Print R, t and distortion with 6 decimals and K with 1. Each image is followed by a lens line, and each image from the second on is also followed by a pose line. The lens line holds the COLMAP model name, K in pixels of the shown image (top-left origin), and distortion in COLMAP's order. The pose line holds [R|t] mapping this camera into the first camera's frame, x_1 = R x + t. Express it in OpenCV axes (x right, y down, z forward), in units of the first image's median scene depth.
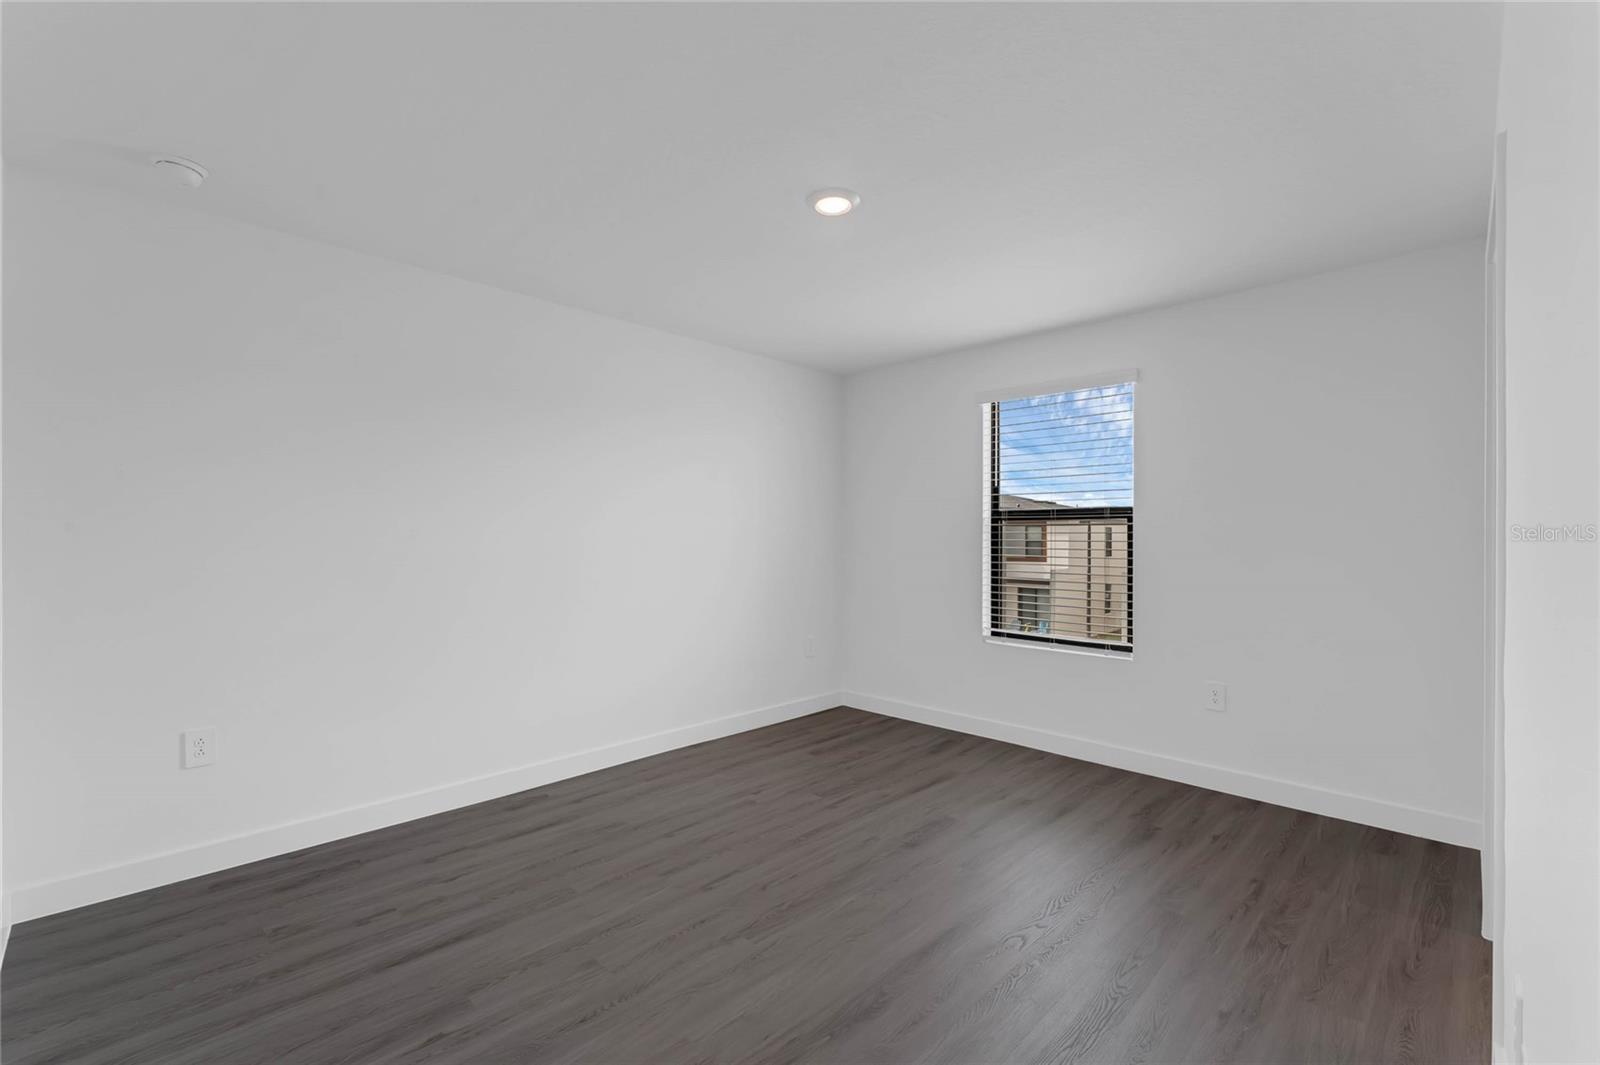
lens RADIAL K [[702.7, 0, 799.2], [0, 702.7, 536.6], [0, 0, 1]] dist [-0.000589, 0.000187]
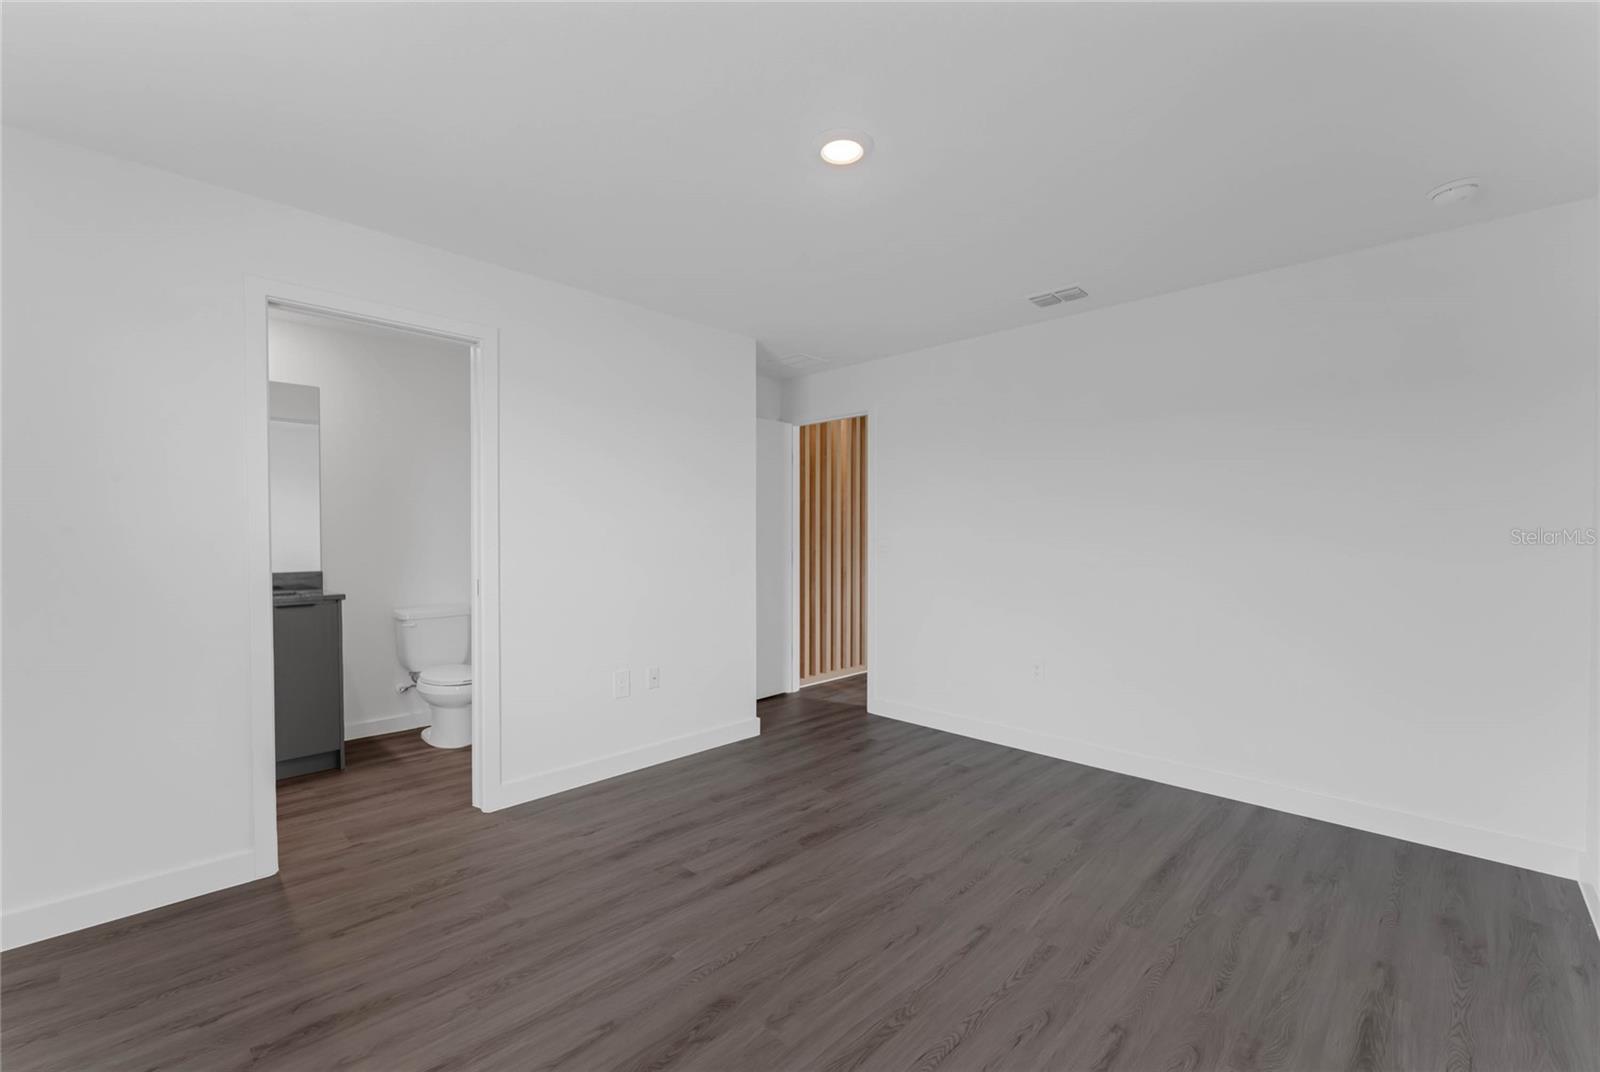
lens RADIAL K [[702.7, 0, 800.8], [0, 702.7, 538.6], [0, 0, 1]] dist [-0.000589, 0.000187]
pose [[-0.999942, -0.003288, -0.010285, 0.113260], [-0.003283, 0.999994, -0.000555, 0.015156], [0.010287, -0.000522, -0.999947, 1.978916]]
